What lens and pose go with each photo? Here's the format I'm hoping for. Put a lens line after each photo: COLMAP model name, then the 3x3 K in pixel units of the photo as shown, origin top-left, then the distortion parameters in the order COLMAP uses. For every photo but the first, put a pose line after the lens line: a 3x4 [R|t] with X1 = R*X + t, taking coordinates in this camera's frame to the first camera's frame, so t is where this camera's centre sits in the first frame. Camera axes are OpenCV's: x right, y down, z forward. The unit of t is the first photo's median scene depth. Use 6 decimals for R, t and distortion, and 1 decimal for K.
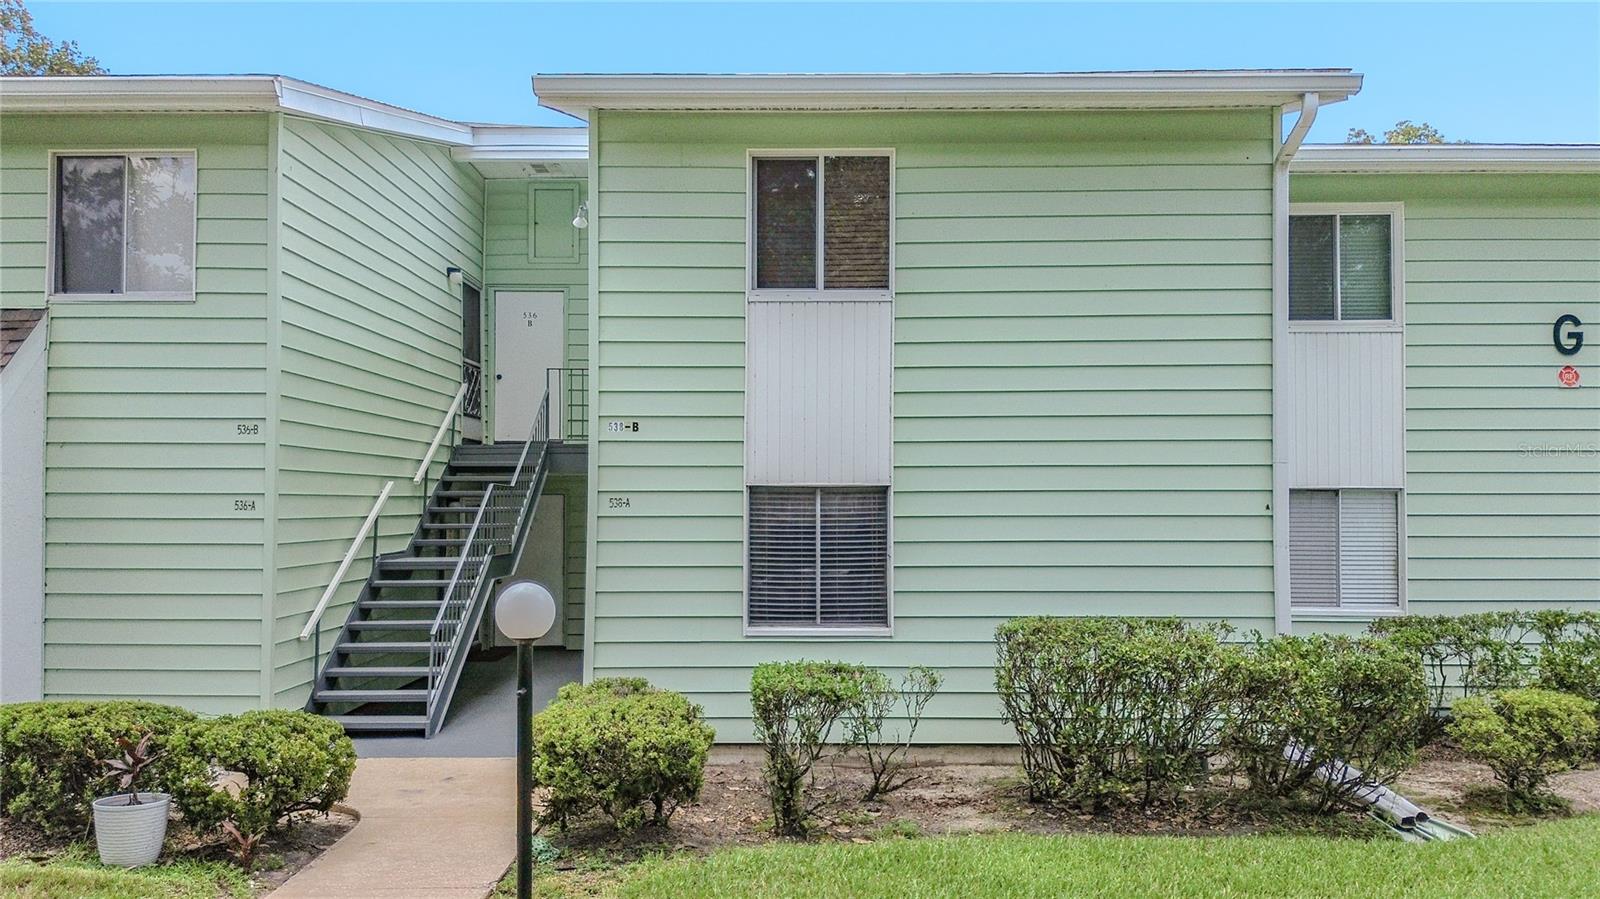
lens RADIAL K [[1245.3, 0, 791.7], [0, 1245.3, 446.5], [0, 0, 1]] dist [0.031188, -0.051430]
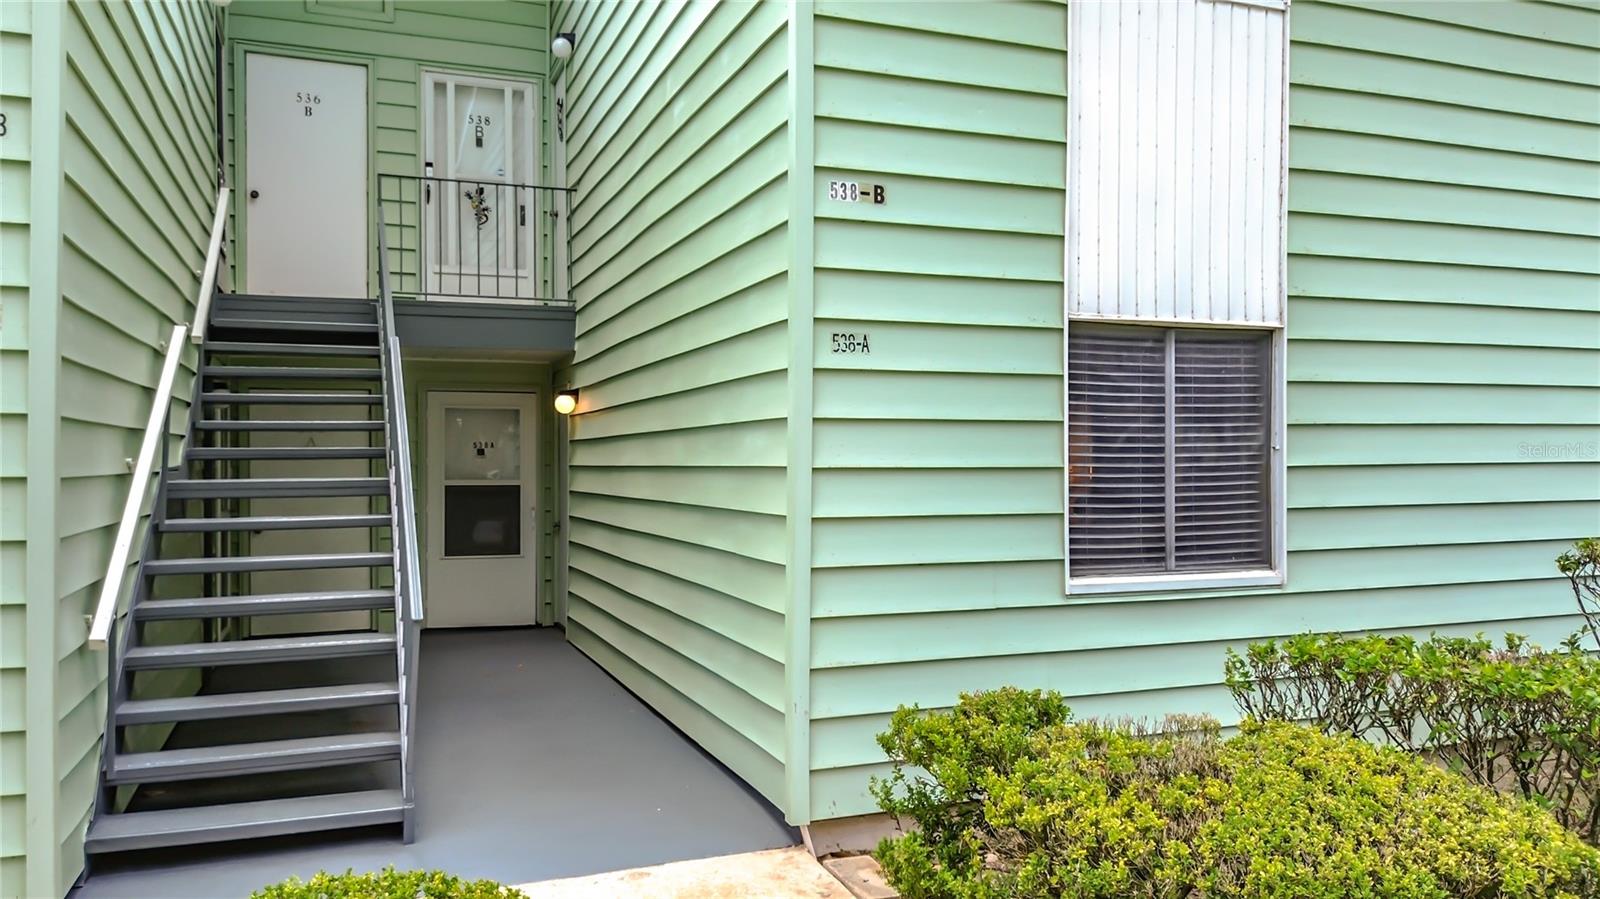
lens RADIAL K [[1245.3, 0, 814.3], [0, 1245.3, 459.1], [0, 0, 1]] dist [0.031188, -0.051430]
pose [[0.924889, 0.000999, 0.380235, -0.343859], [-0.015176, 0.999297, 0.034290, 0.075140], [-0.379933, -0.037485, 0.924254, 0.536658]]
